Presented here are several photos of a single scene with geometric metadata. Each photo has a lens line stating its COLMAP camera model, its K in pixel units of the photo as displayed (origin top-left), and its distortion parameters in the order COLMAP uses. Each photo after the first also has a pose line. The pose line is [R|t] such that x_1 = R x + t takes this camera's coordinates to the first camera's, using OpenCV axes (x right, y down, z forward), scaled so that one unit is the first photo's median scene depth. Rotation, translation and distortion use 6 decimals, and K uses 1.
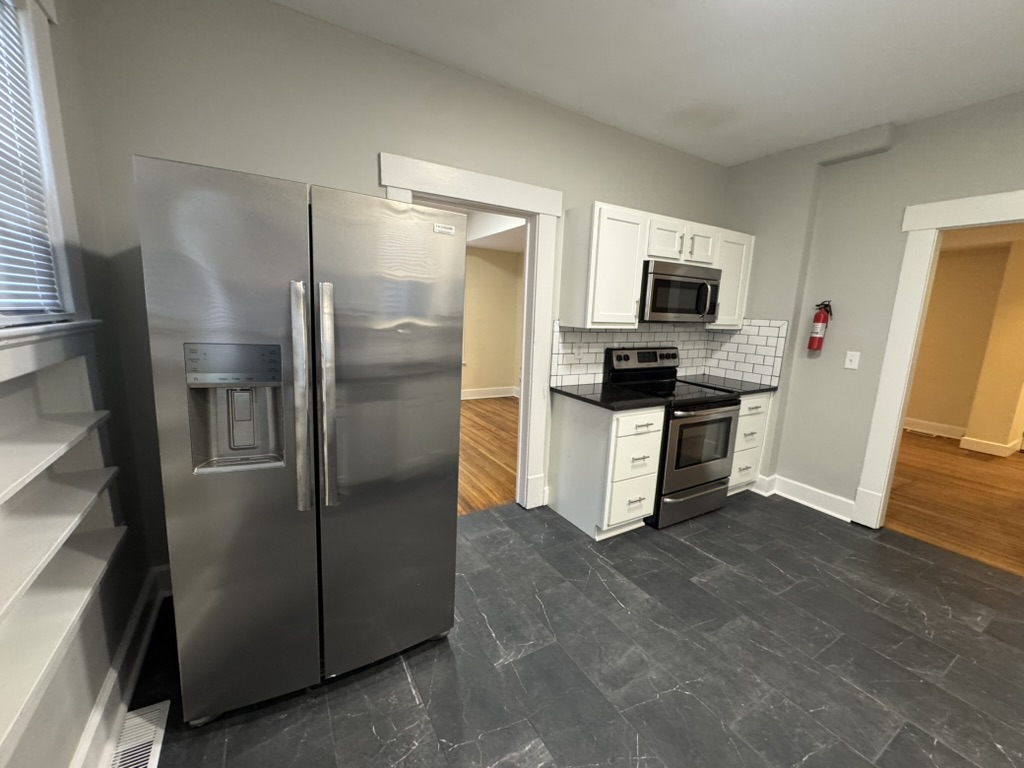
lens RADIAL K [[411.0, 0, 512.0], [0, 411.0, 384.0], [0, 0, 1]] dist [-0.001439, 0.000409]
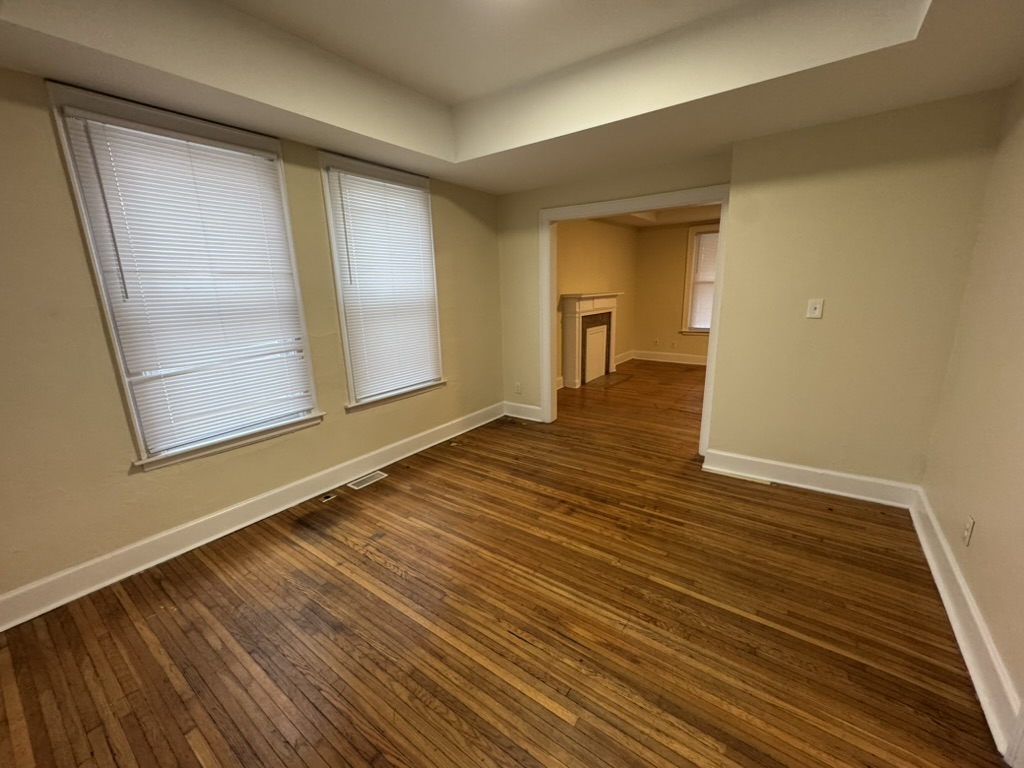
lens RADIAL K [[411.0, 0, 512.0], [0, 411.0, 384.0], [0, 0, 1]] dist [-0.001439, 0.000409]
pose [[0.914821, -0.148908, 0.375405, -0.558847], [0.123751, 0.988186, 0.090407, -0.195621], [-0.384433, -0.036249, 0.922441, 0.919372]]
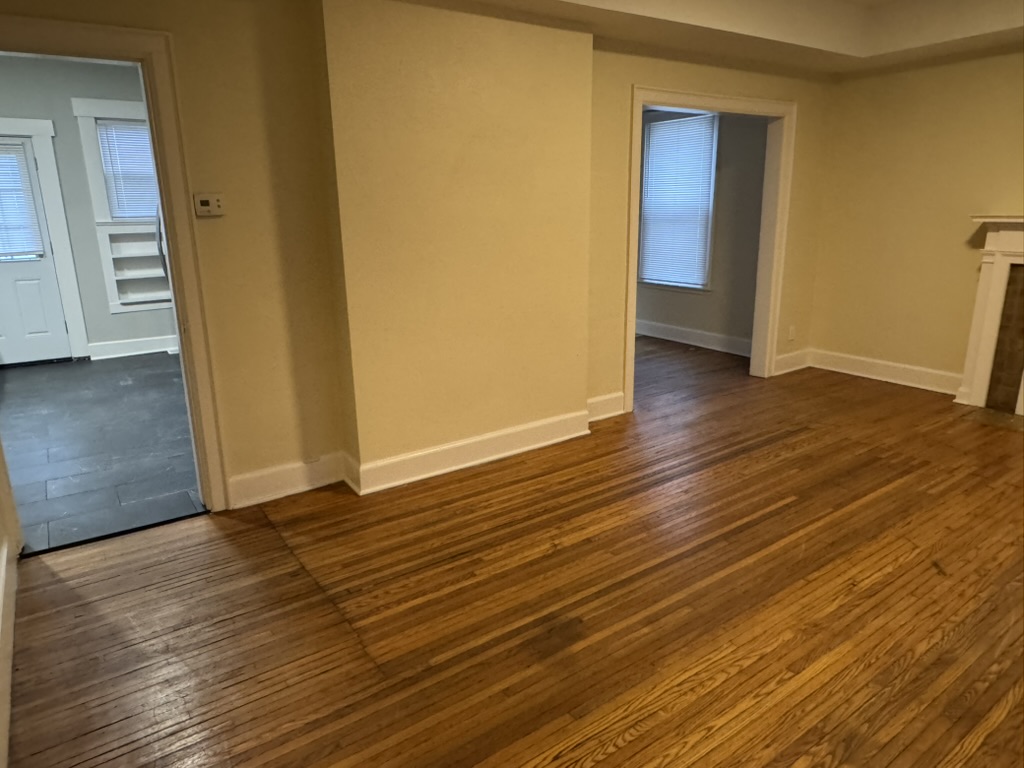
lens RADIAL K [[666.1, 0, 512.0], [0, 666.1, 384.0], [0, 0, 1]] dist [-0.000776, 0.000649]
pose [[0.063522, 0.221950, -0.972987, 2.024314], [-0.157218, 0.965007, 0.209866, -0.172728], [0.985519, 0.139639, 0.096194, 1.399498]]
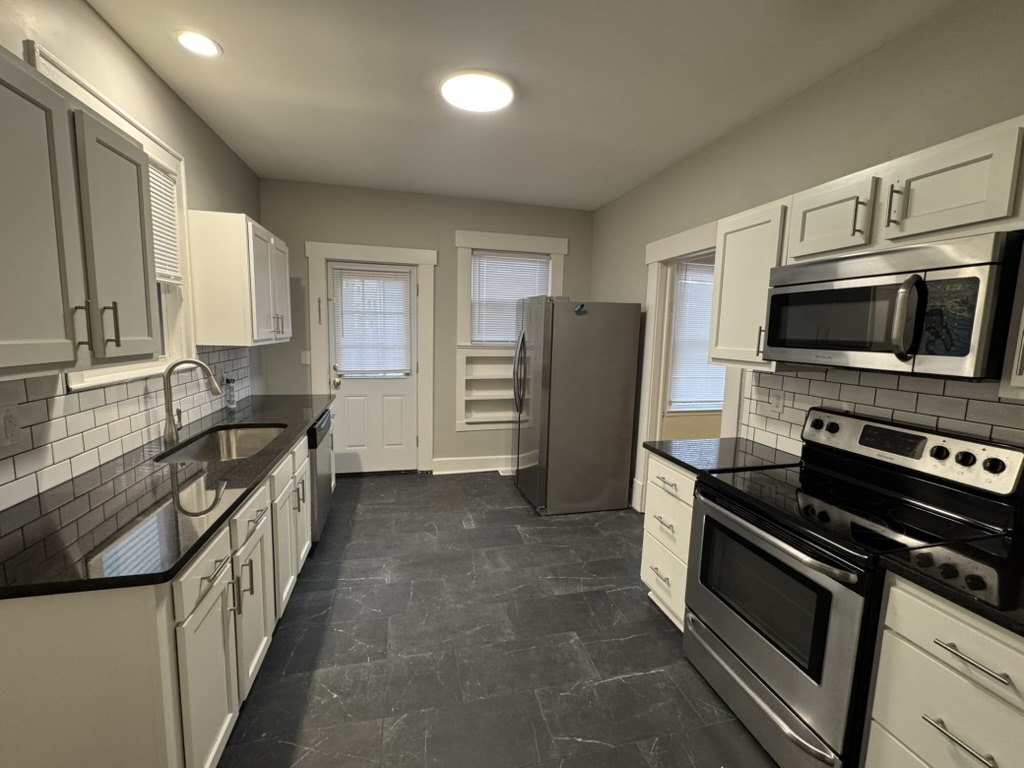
lens RADIAL K [[438.5, 0, 512.0], [0, 438.5, 384.0], [0, 0, 1]] dist [0.001433, 0.000241]
pose [[-0.287369, 0.074996, -0.954879, 1.033280], [-0.200865, 0.970043, 0.136637, -0.121943], [0.936521, 0.231067, -0.263696, 0.759864]]
